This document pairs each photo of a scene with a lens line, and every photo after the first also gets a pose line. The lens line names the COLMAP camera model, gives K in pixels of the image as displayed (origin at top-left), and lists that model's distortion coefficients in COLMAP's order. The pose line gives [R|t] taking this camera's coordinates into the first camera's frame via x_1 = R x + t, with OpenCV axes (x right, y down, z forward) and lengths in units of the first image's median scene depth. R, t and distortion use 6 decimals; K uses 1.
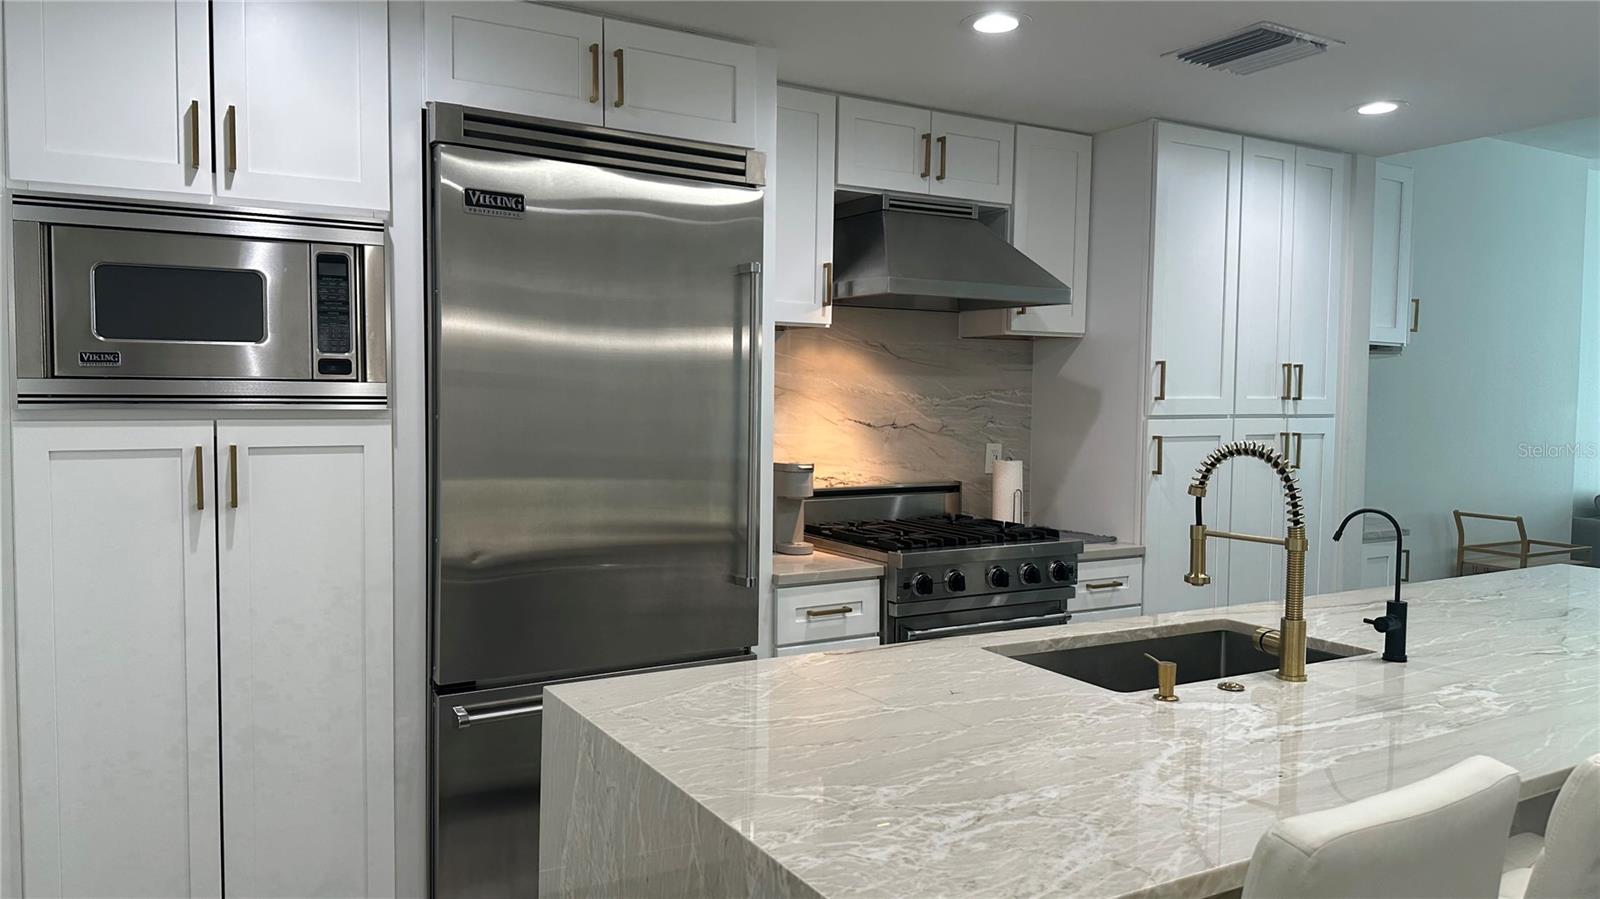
lens RADIAL K [[1106.3, 0, 803.2], [0, 1106.3, 450.7], [0, 0, 1]] dist [0.109758, -0.152735]
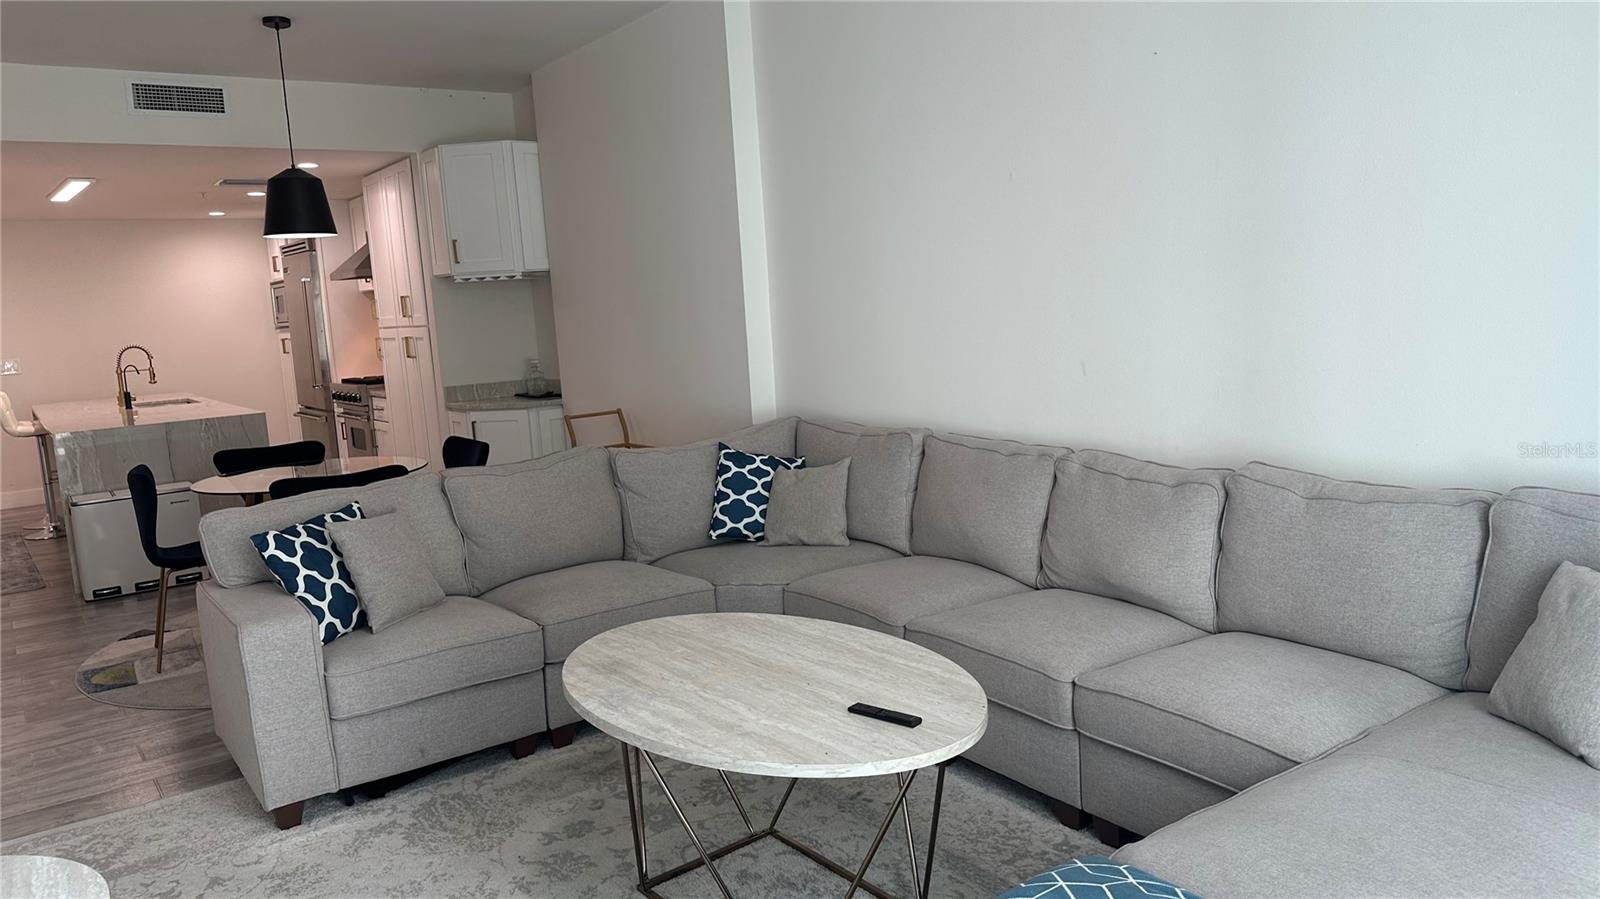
lens RADIAL K [[1113.9, 0, 814.4], [0, 1113.9, 452.4], [0, 0, 1]] dist [0.082736, -0.109627]
pose [[0.100221, 0.122193, -0.987433, 2.620526], [0.012590, 0.992195, 0.124060, -0.054482], [0.994886, -0.024865, 0.097900, 1.718037]]
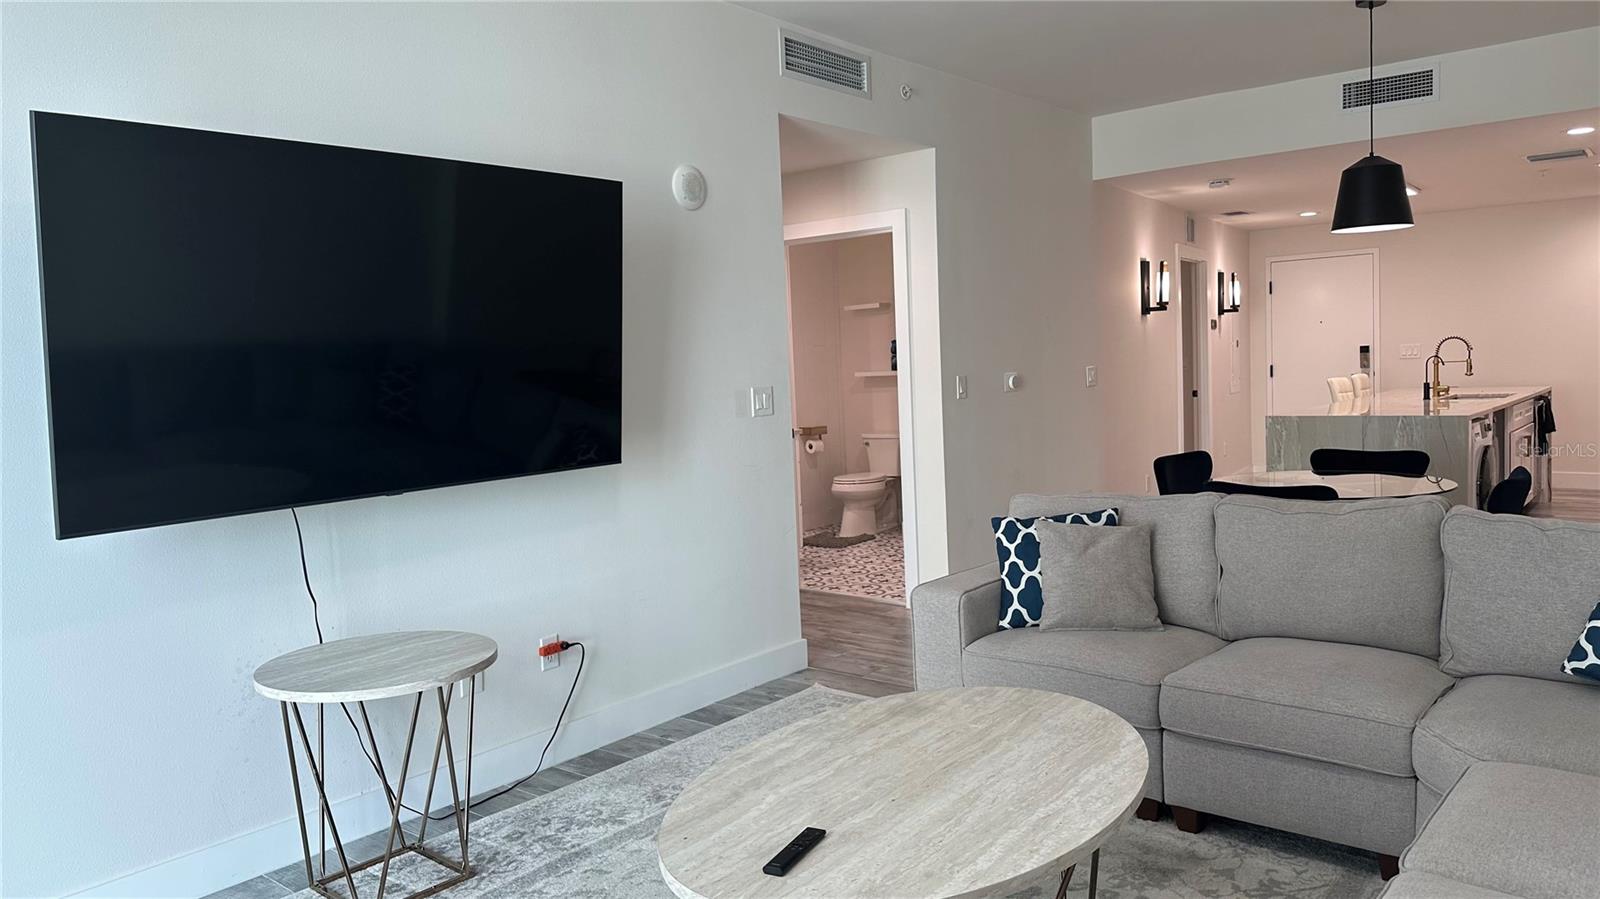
lens RADIAL K [[1106.3, 0, 803.2], [0, 1106.3, 450.7], [0, 0, 1]] dist [0.109758, -0.152735]
pose [[-0.940847, 0.056031, -0.334168, 2.191071], [0.014998, 0.992153, 0.124131, -0.073766], [0.338501, 0.111776, -0.934304, 2.258252]]
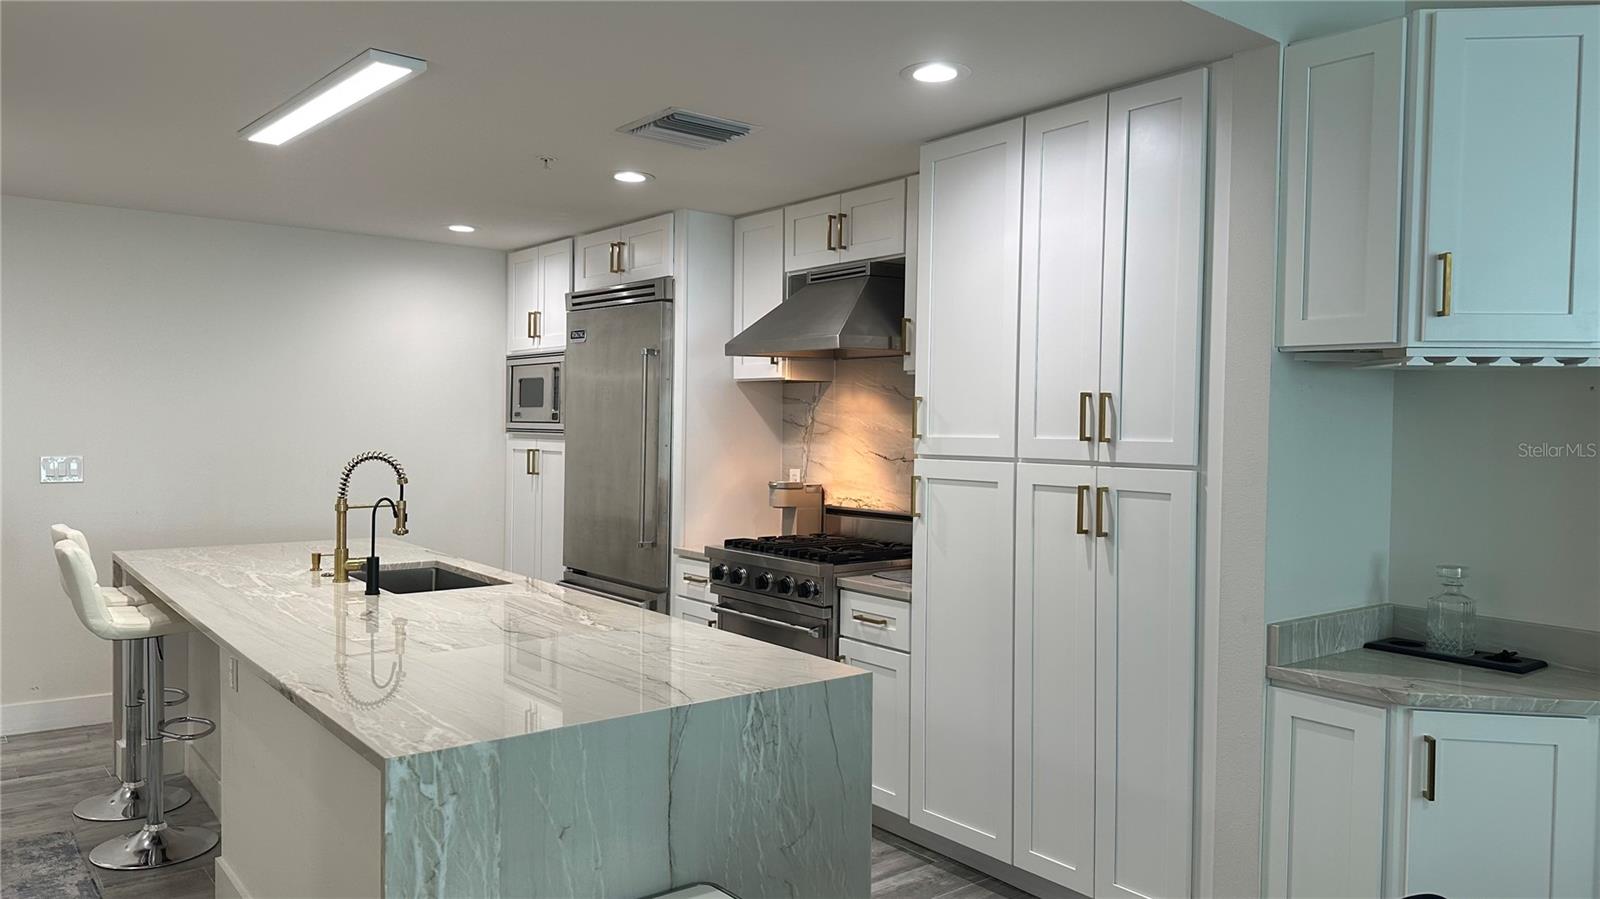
lens RADIAL K [[1106.3, 0, 803.2], [0, 1106.3, 450.7], [0, 0, 1]] dist [0.109758, -0.152735]
pose [[0.136744, 0.018352, -0.990436, 1.347694], [-0.060846, 0.998096, 0.010093, -0.041863], [0.988736, 0.058884, 0.137600, 0.850348]]
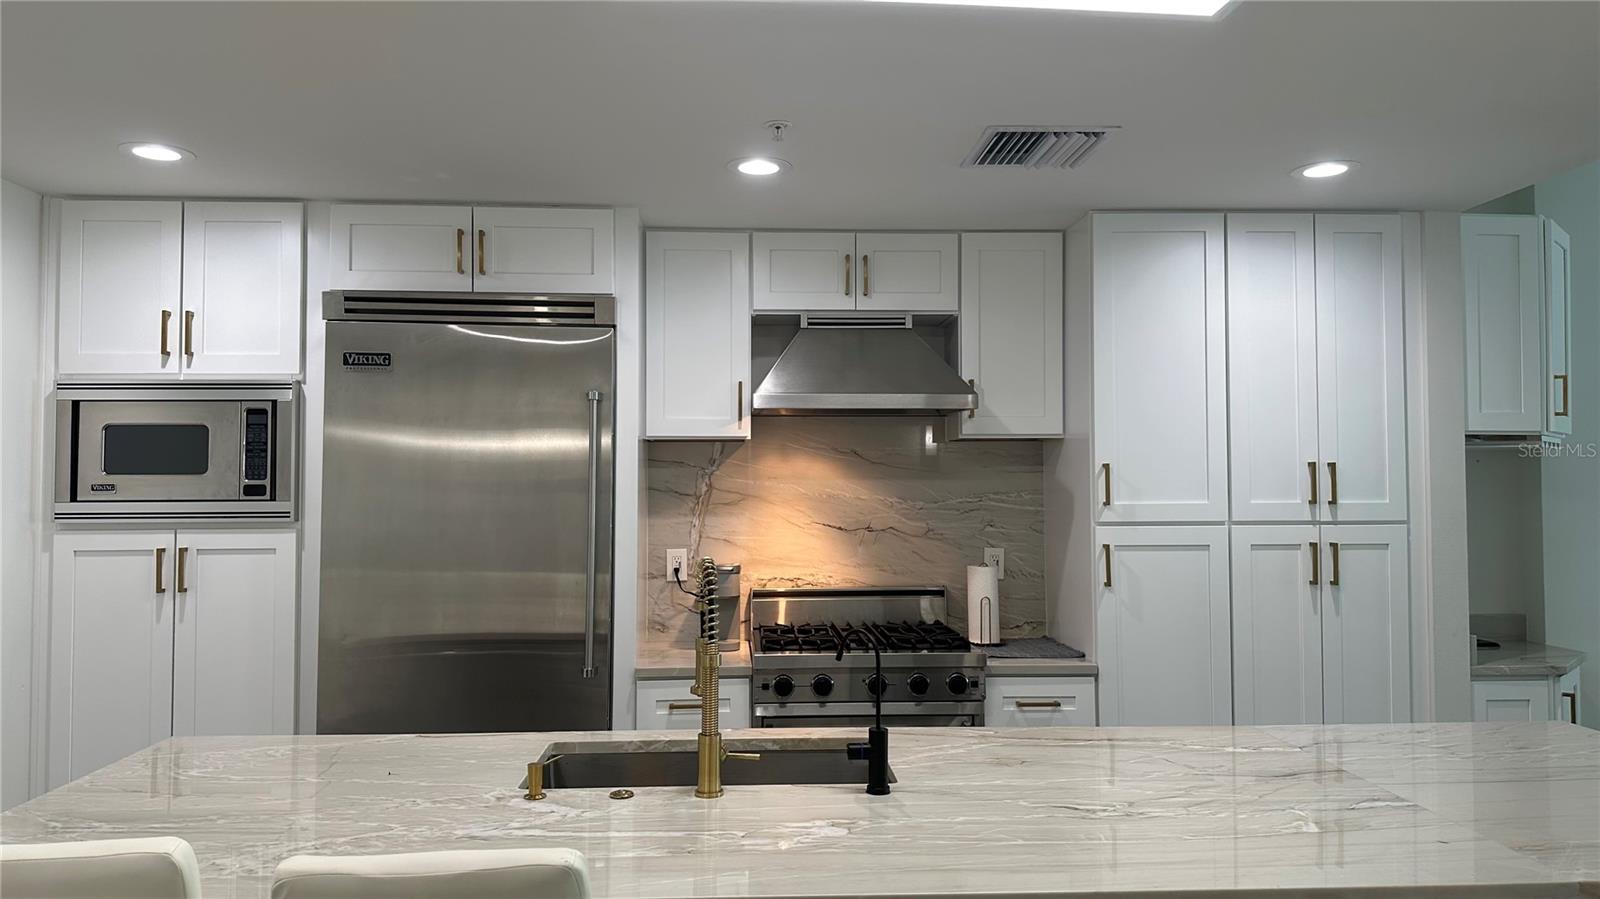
lens RADIAL K [[1092.9, 0, 797.6], [0, 1092.9, 442.0], [0, 0, 1]] dist [0.107653, -0.149174]
pose [[0.889620, -0.027438, -0.455877, 0.556746], [-0.011705, 0.996496, -0.082819, -0.020976], [0.456552, 0.079013, 0.886181, 0.074750]]
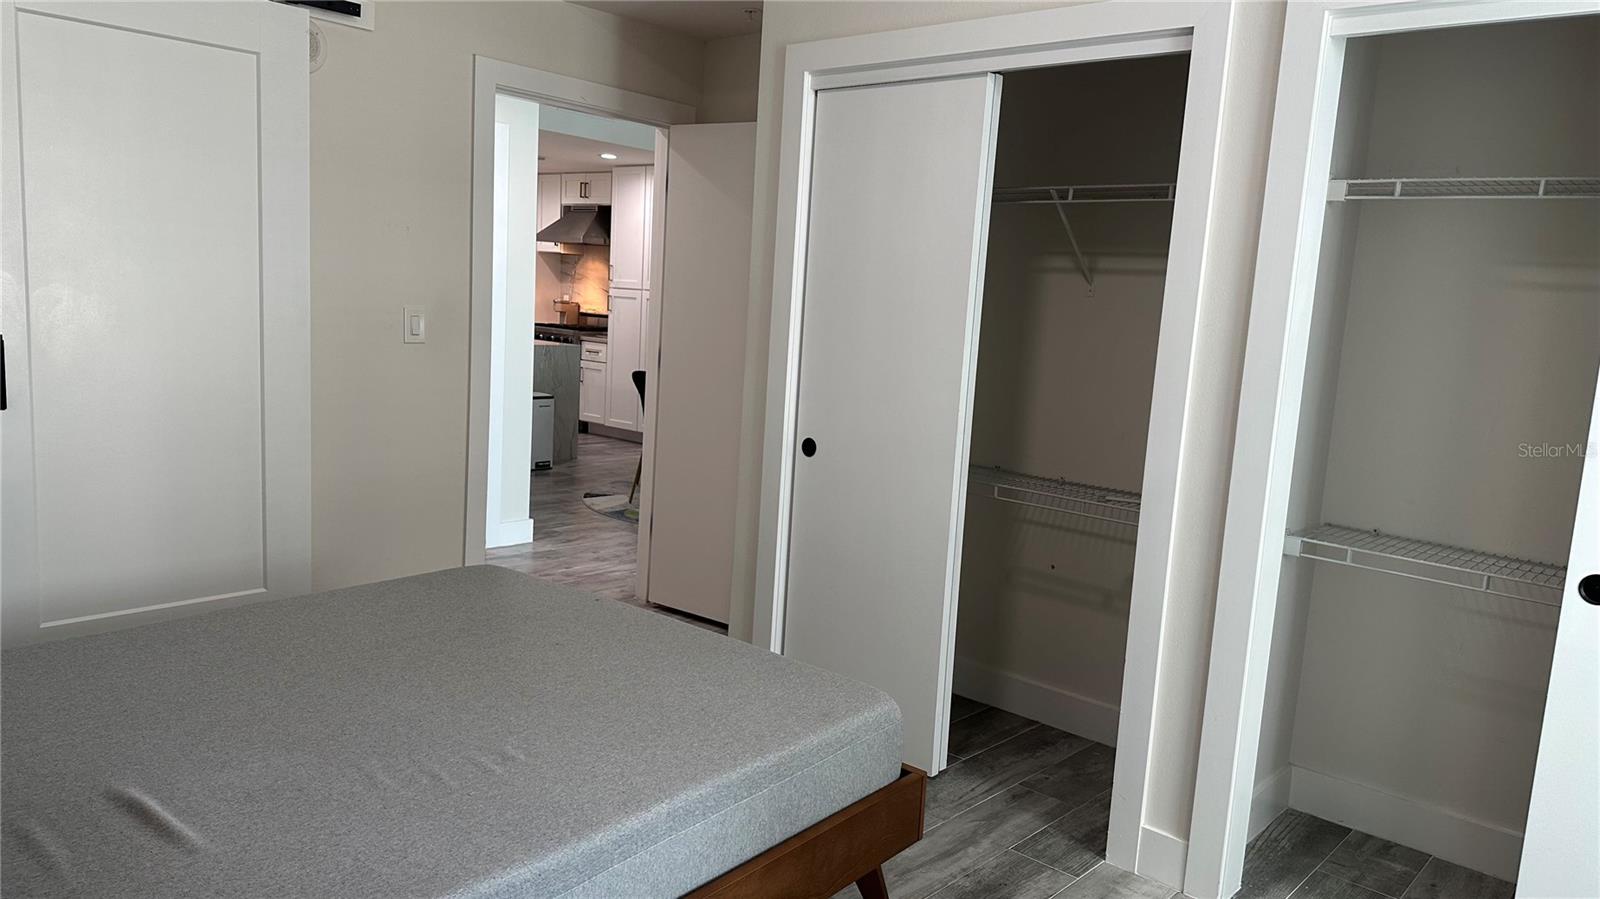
lens RADIAL K [[1106.3, 0, 803.2], [0, 1106.3, 450.7], [0, 0, 1]] dist [0.109758, -0.152735]
pose [[0.307170, 0.143381, -0.940791, 3.107005], [-0.099556, 0.988002, 0.118071, -0.007151], [0.946433, 0.057393, 0.317759, 0.702163]]
